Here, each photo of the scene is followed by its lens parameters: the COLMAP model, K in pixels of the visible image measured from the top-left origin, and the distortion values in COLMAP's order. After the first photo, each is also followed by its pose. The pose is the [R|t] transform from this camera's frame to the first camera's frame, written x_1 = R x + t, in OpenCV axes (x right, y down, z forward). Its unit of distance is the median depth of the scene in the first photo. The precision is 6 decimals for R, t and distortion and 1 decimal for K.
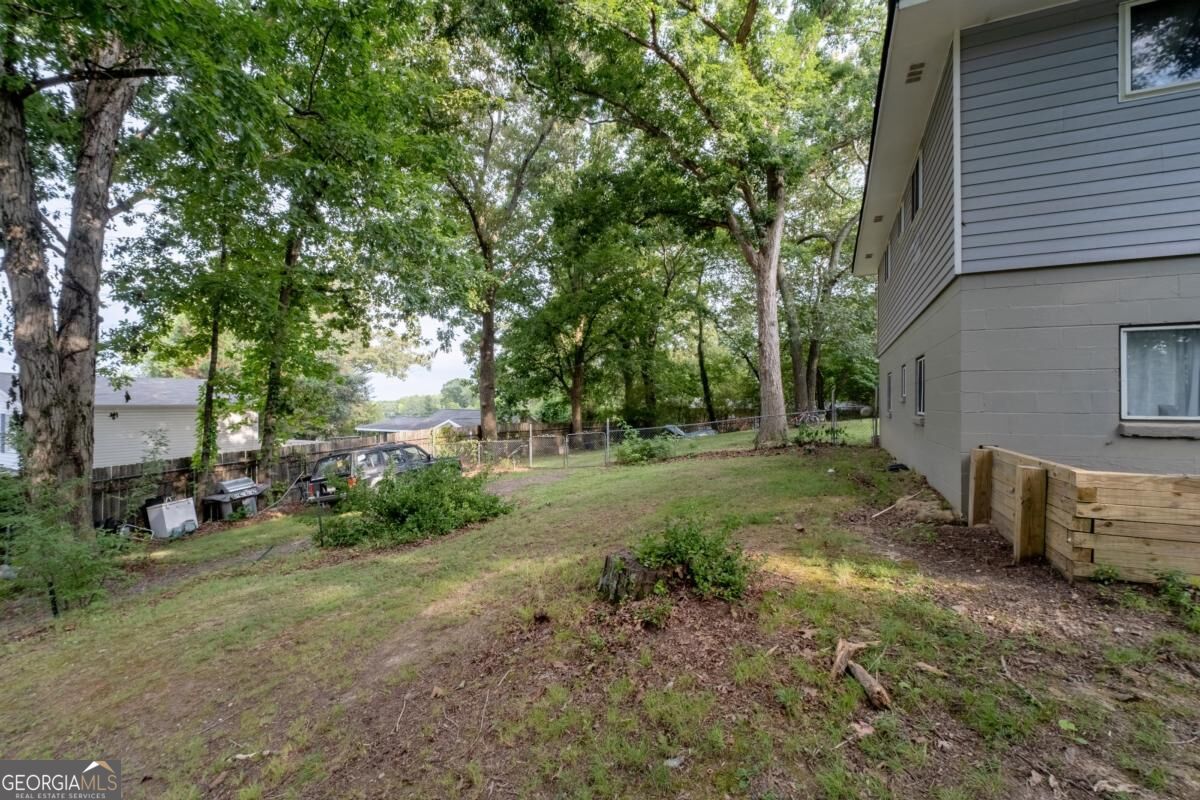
lens RADIAL K [[499.9, 0, 600.0], [0, 499.9, 400.0], [0, 0, 1]] dist [-0.000104, 0.000154]
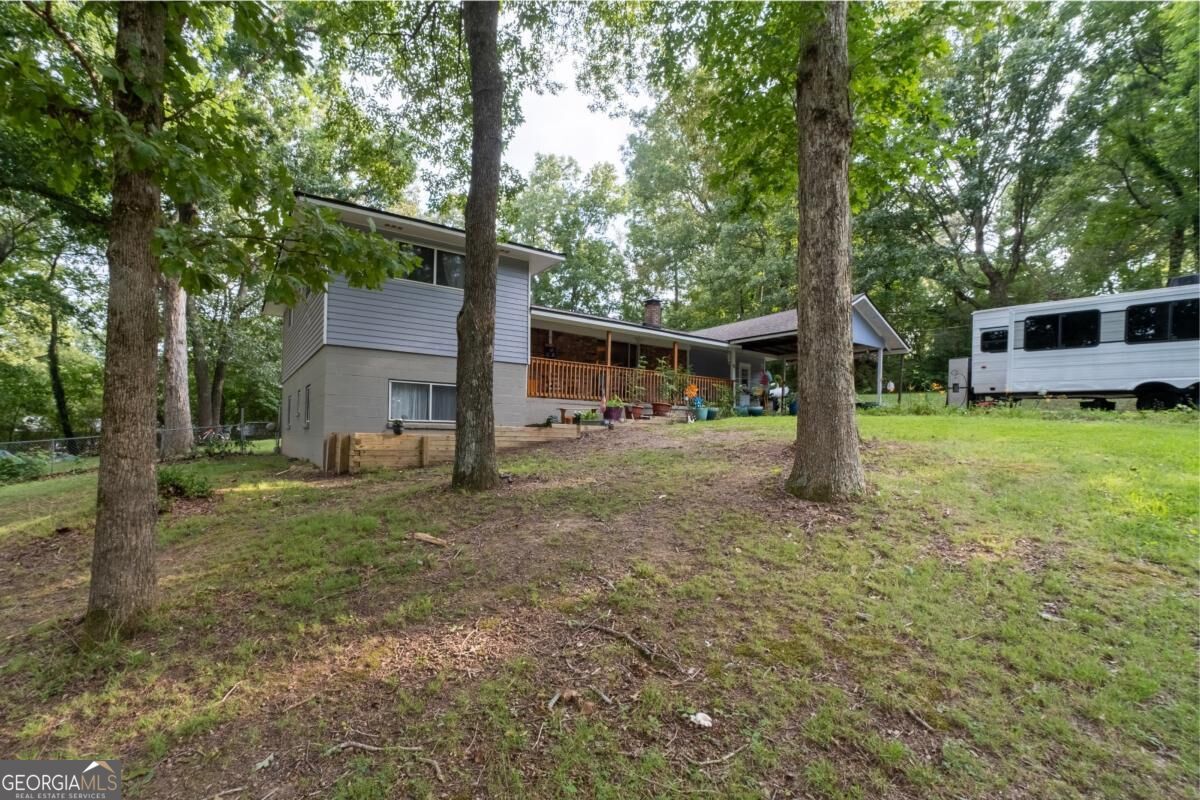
lens RADIAL K [[537.8, 0, 574.0], [0, 537.8, 427.1], [0, 0, 1]] dist [0.000287, 0.000171]
pose [[0.533065, 0.024857, 0.845709, -0.152541], [-0.020393, 0.999655, -0.016527, 0.024295], [-0.845828, -0.008437, 0.533389, -0.271455]]
